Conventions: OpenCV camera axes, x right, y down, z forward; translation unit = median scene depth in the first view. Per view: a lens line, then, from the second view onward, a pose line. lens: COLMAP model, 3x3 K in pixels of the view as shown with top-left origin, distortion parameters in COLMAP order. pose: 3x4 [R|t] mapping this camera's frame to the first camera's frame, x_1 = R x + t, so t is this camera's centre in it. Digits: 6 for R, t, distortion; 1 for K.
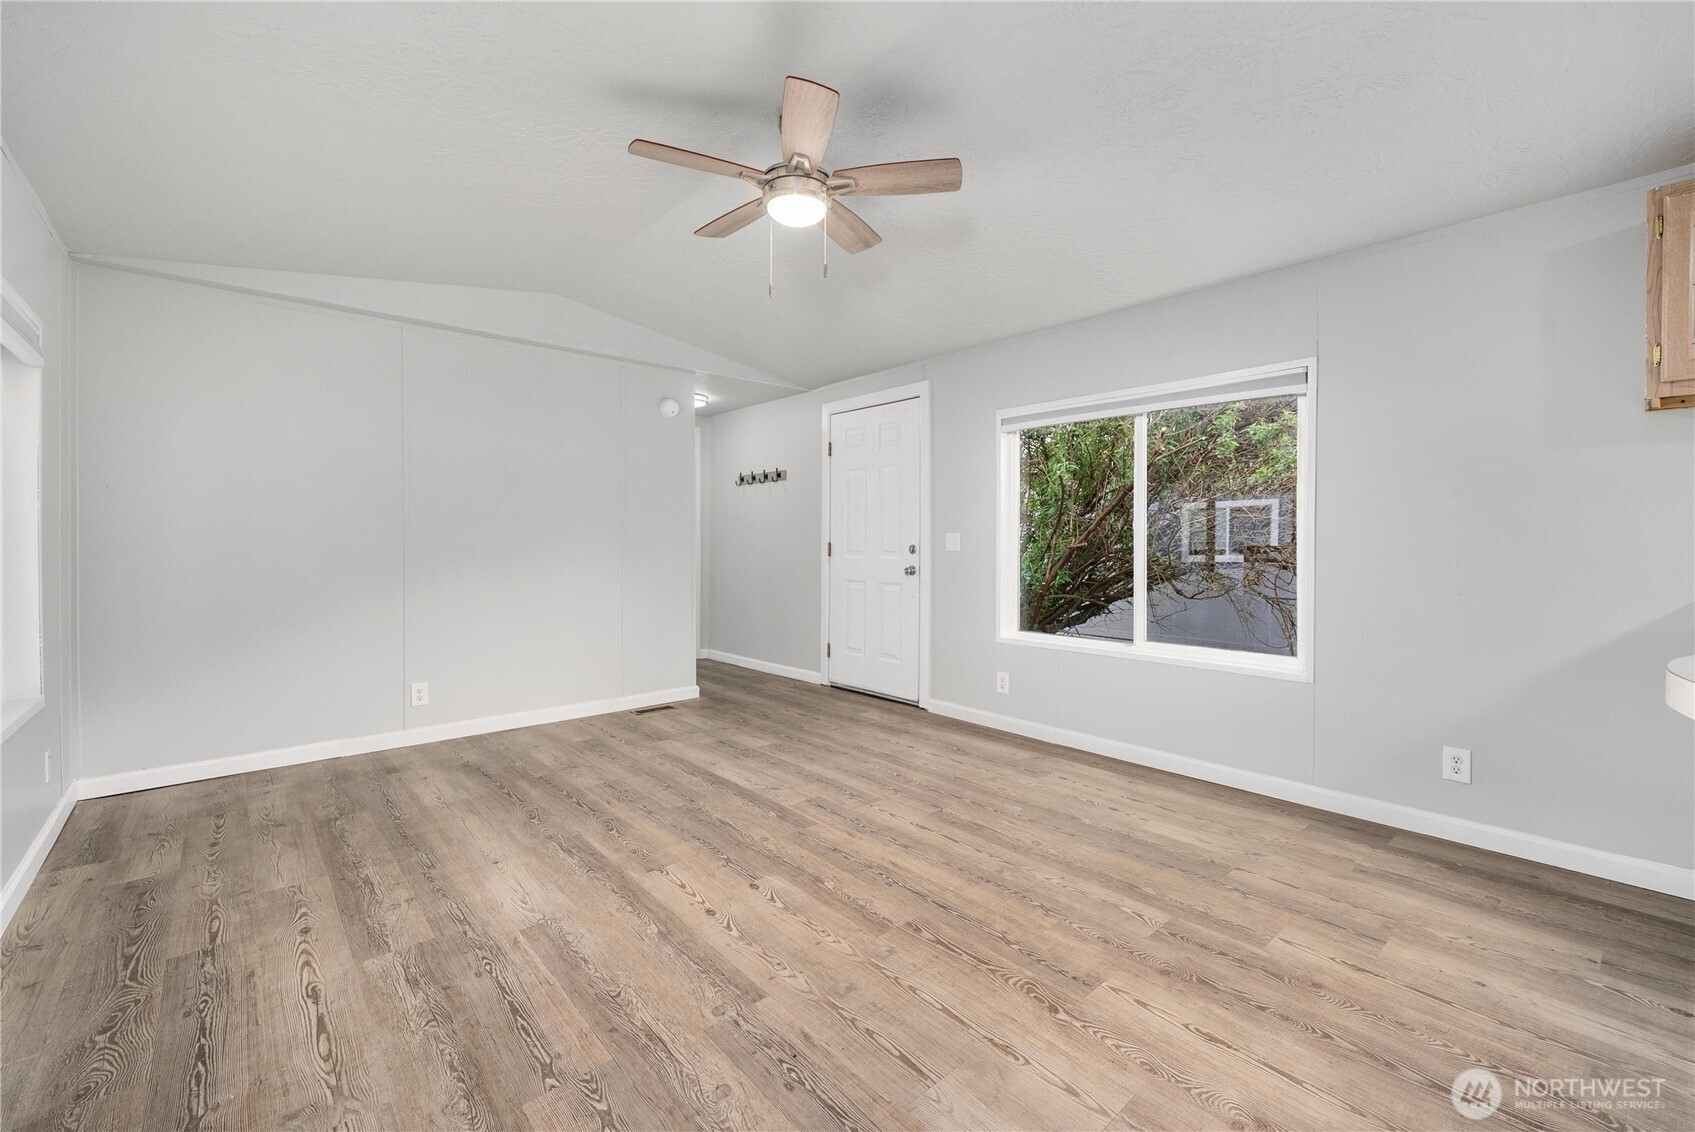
lens RADIAL K [[702.3, 0, 845.6], [0, 702.3, 546.8], [0, 0, 1]] dist [-0.001007, 0.000005]
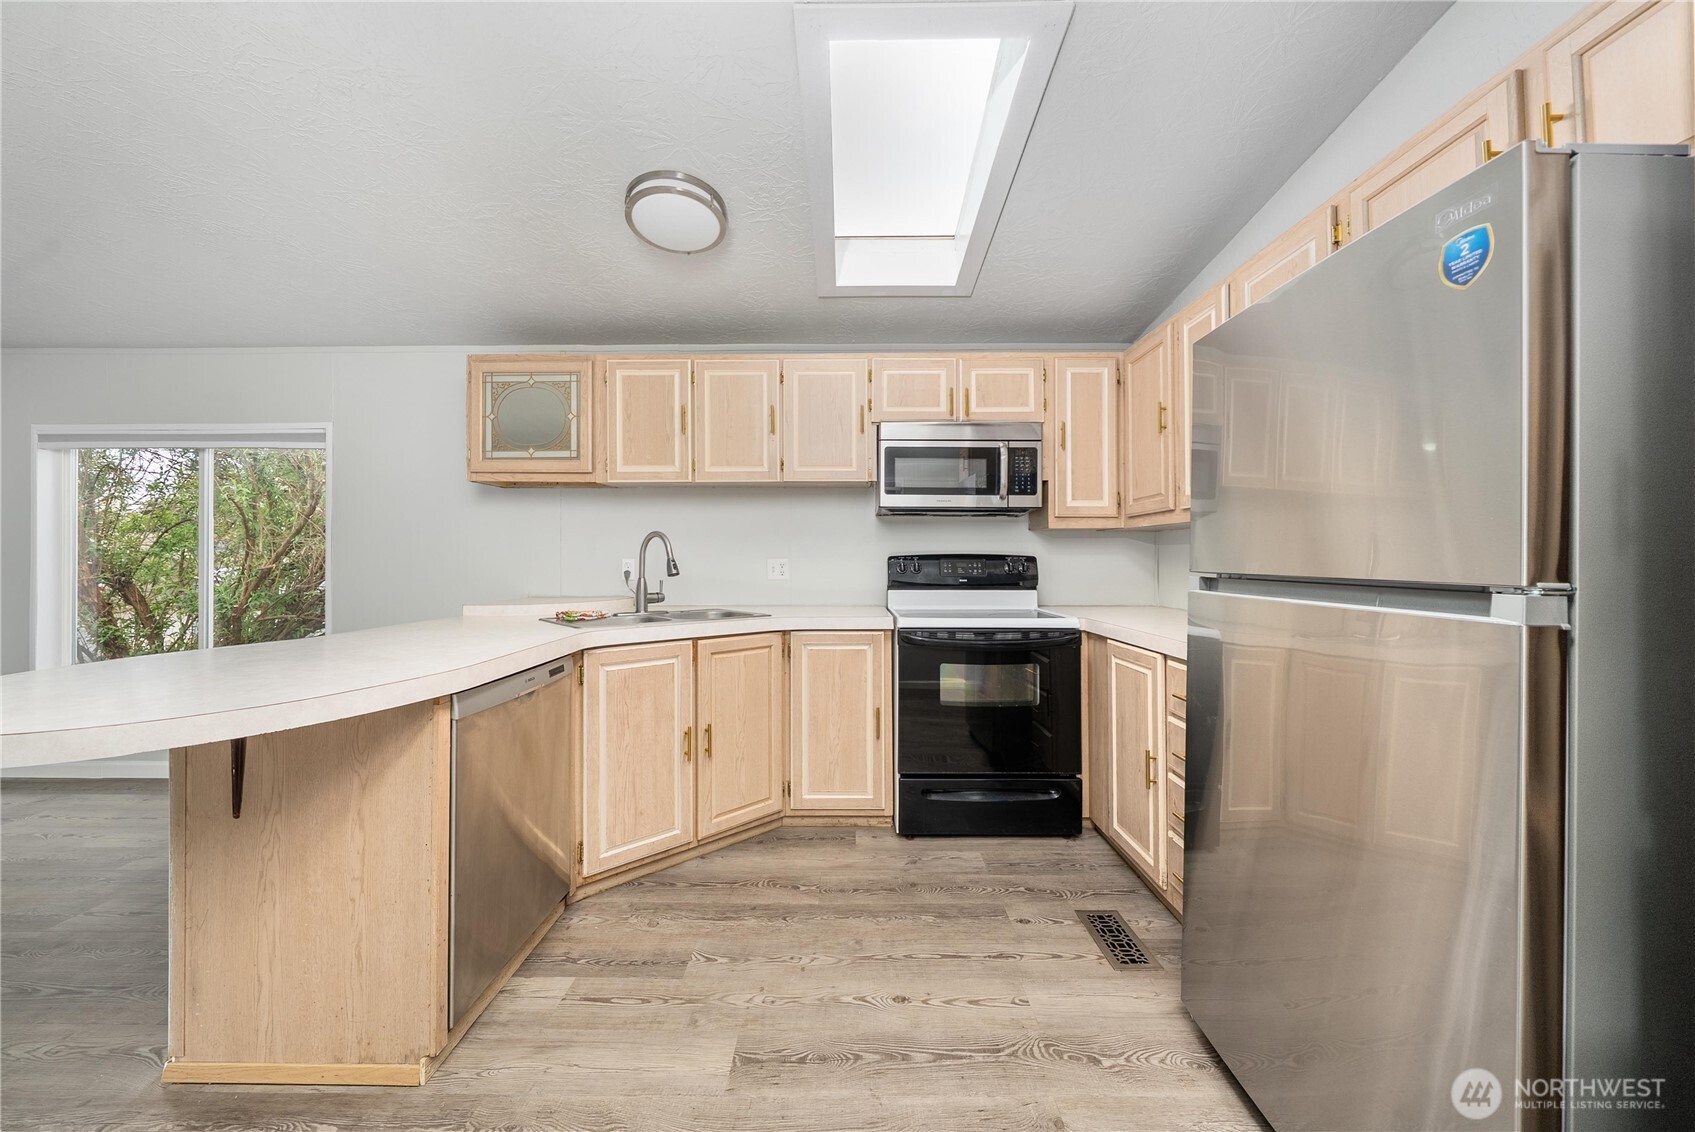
lens RADIAL K [[608.8, 0, 844.2], [0, 608.8, 548.4], [0, 0, 1]] dist [-0.004586, 0.000071]
pose [[0.664799, 0.004100, 0.747011, 0.514819], [0.009641, 0.999855, -0.014068, -0.019986], [-0.746960, 0.016554, 0.664663, -0.463303]]
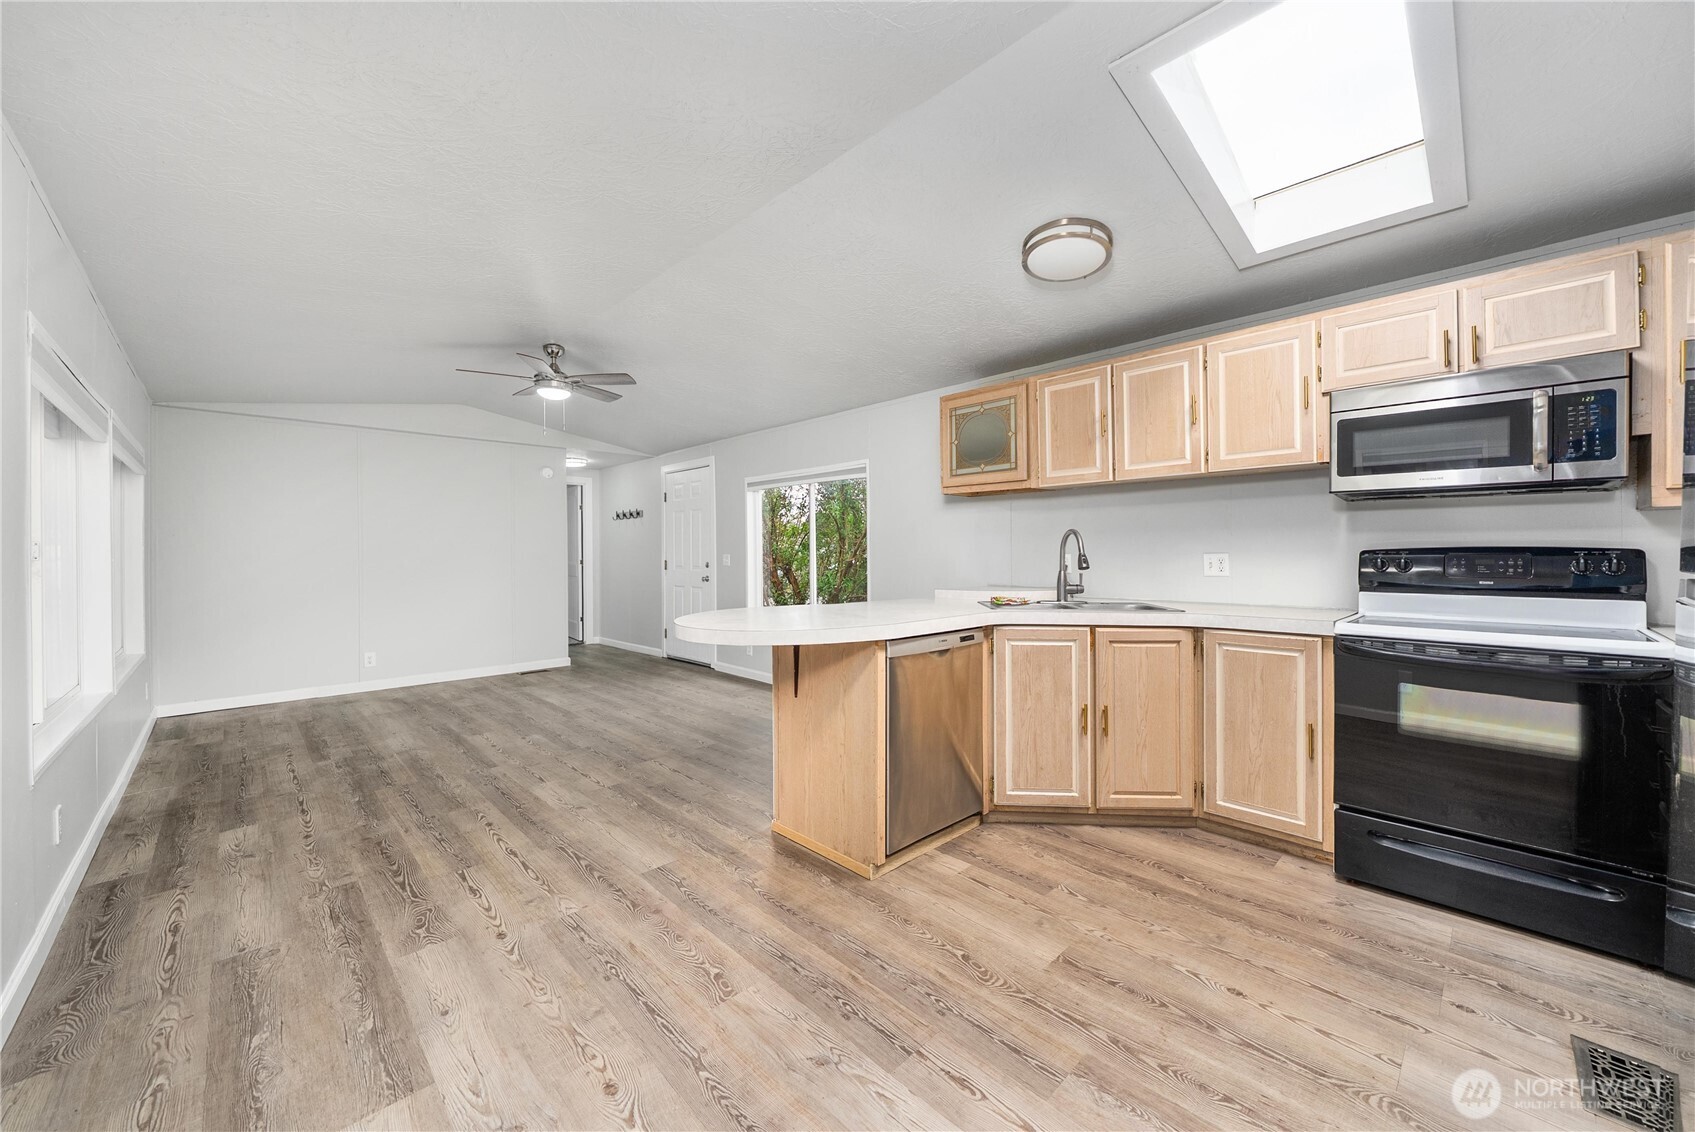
lens RADIAL K [[639.3, 0, 847.0], [0, 639.3, 552.2], [0, 0, 1]] dist [-0.003883, -0.000126]
pose [[0.998928, -0.009102, 0.045378, 0.591150], [0.009488, 0.999921, -0.008298, -0.017349], [-0.045299, 0.008720, 0.998935, -0.714784]]
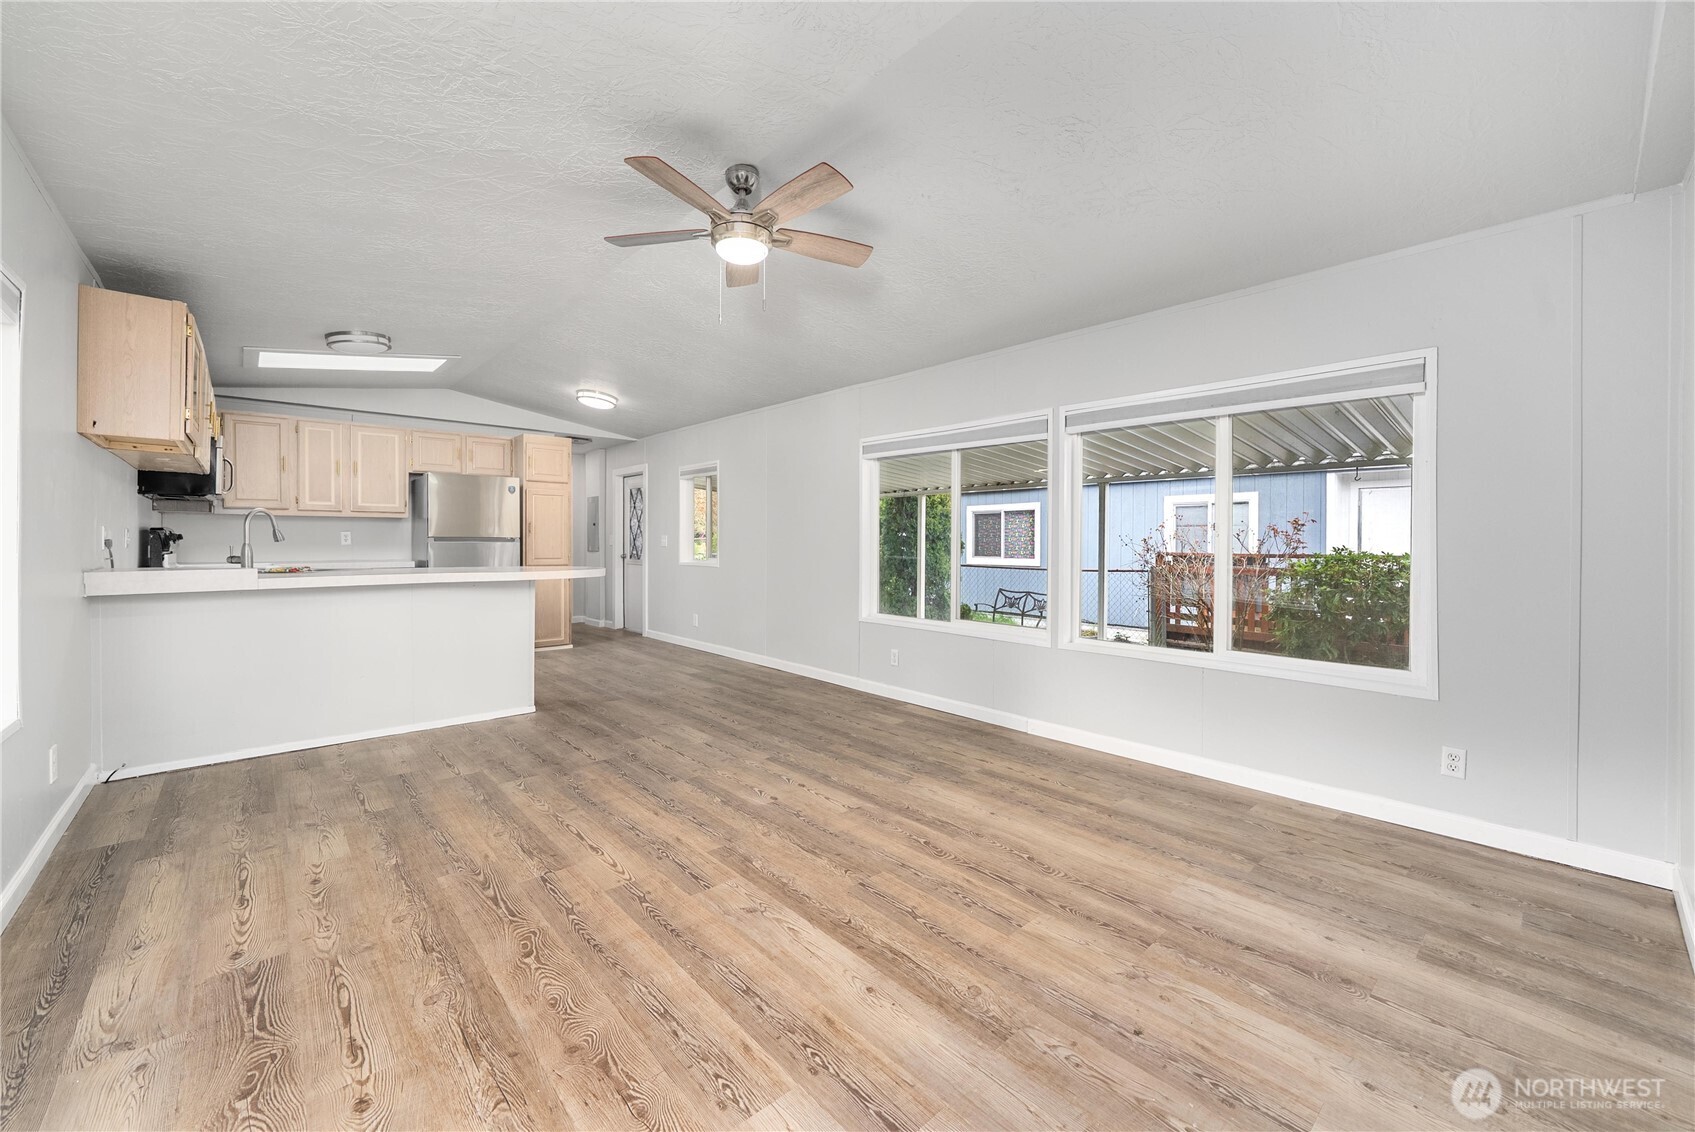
lens RADIAL K [[668.5, 0, 854.2], [0, 668.5, 541.8], [0, 0, 1]] dist [-0.002031, -0.000113]
pose [[-0.999801, -0.010081, -0.017229, -0.214032], [-0.010181, 0.999932, 0.005753, -0.013438], [0.017170, 0.005927, -0.999835, 1.899739]]
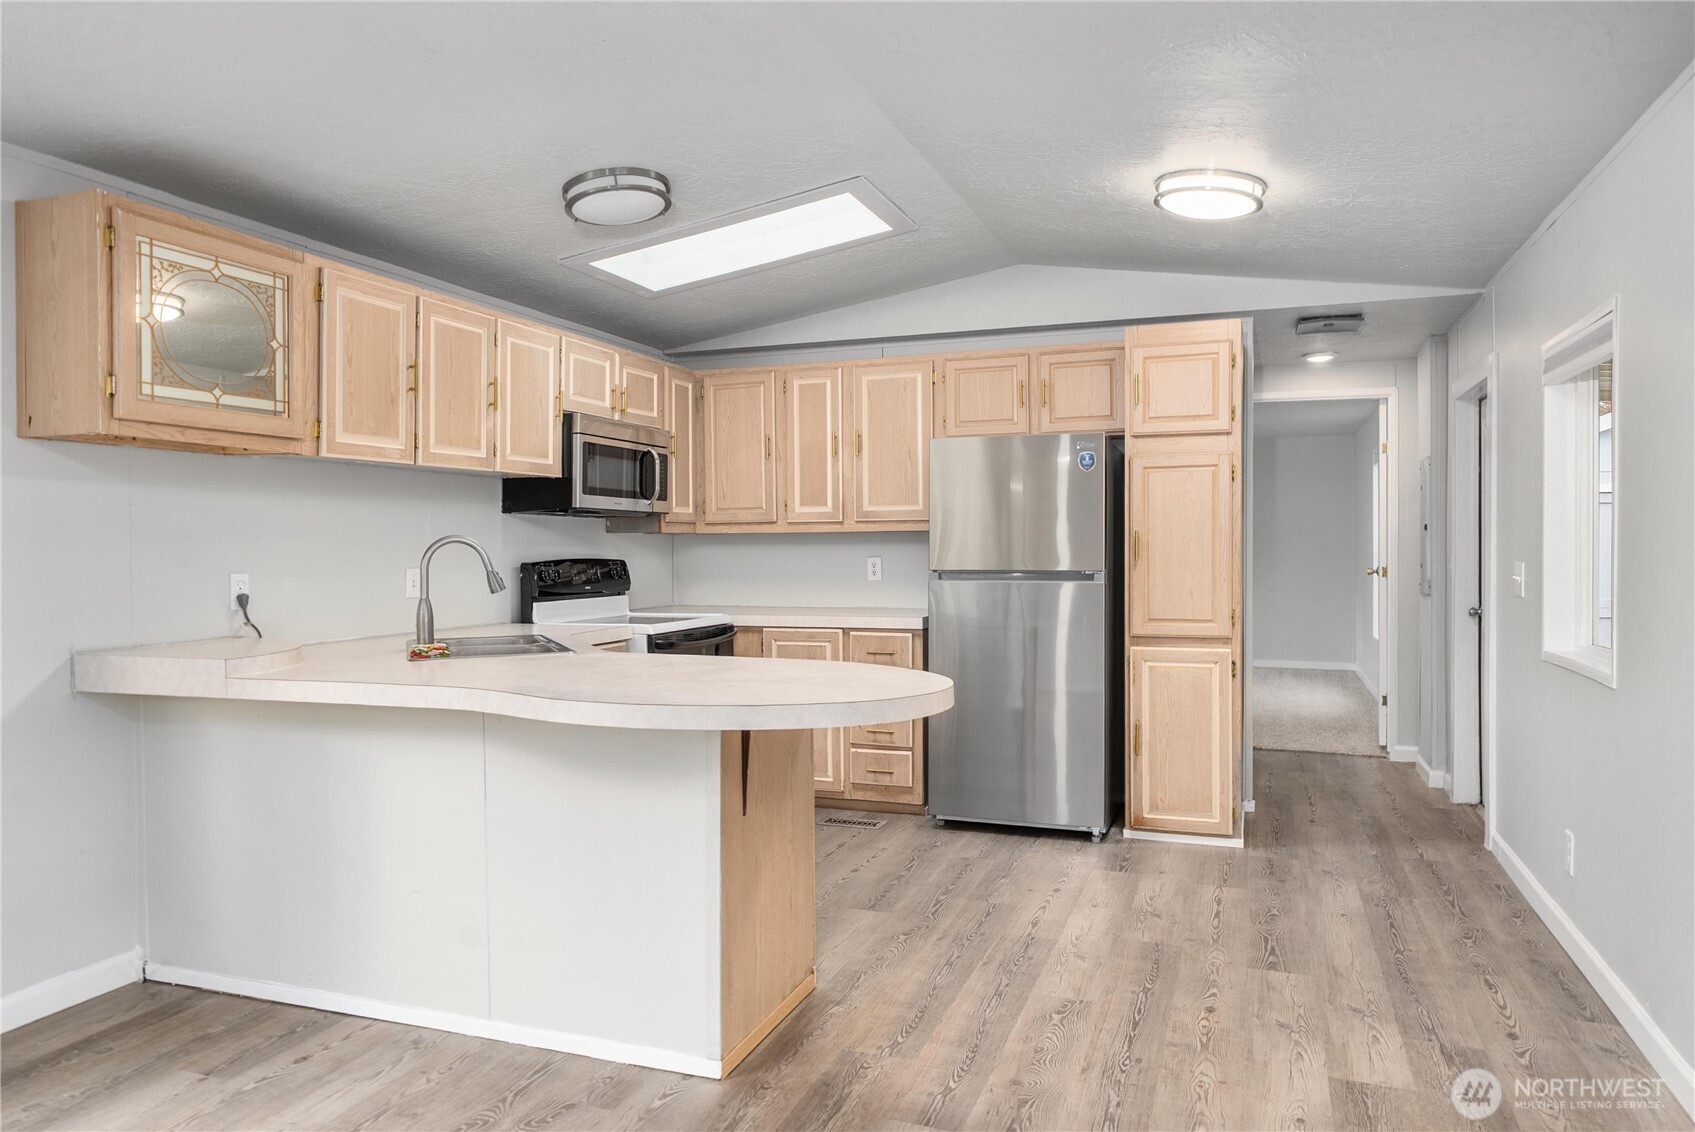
lens RADIAL K [[1116.8, 0, 846.8], [0, 1116.8, 546.4], [0, 0, 1]] dist [0.013719, 0.001207]
pose [[-0.476302, -0.005608, 0.879264, -0.386078], [0.008207, 0.999908, 0.010823, -0.062082], [-0.879243, 0.012371, -0.476212, 0.657520]]
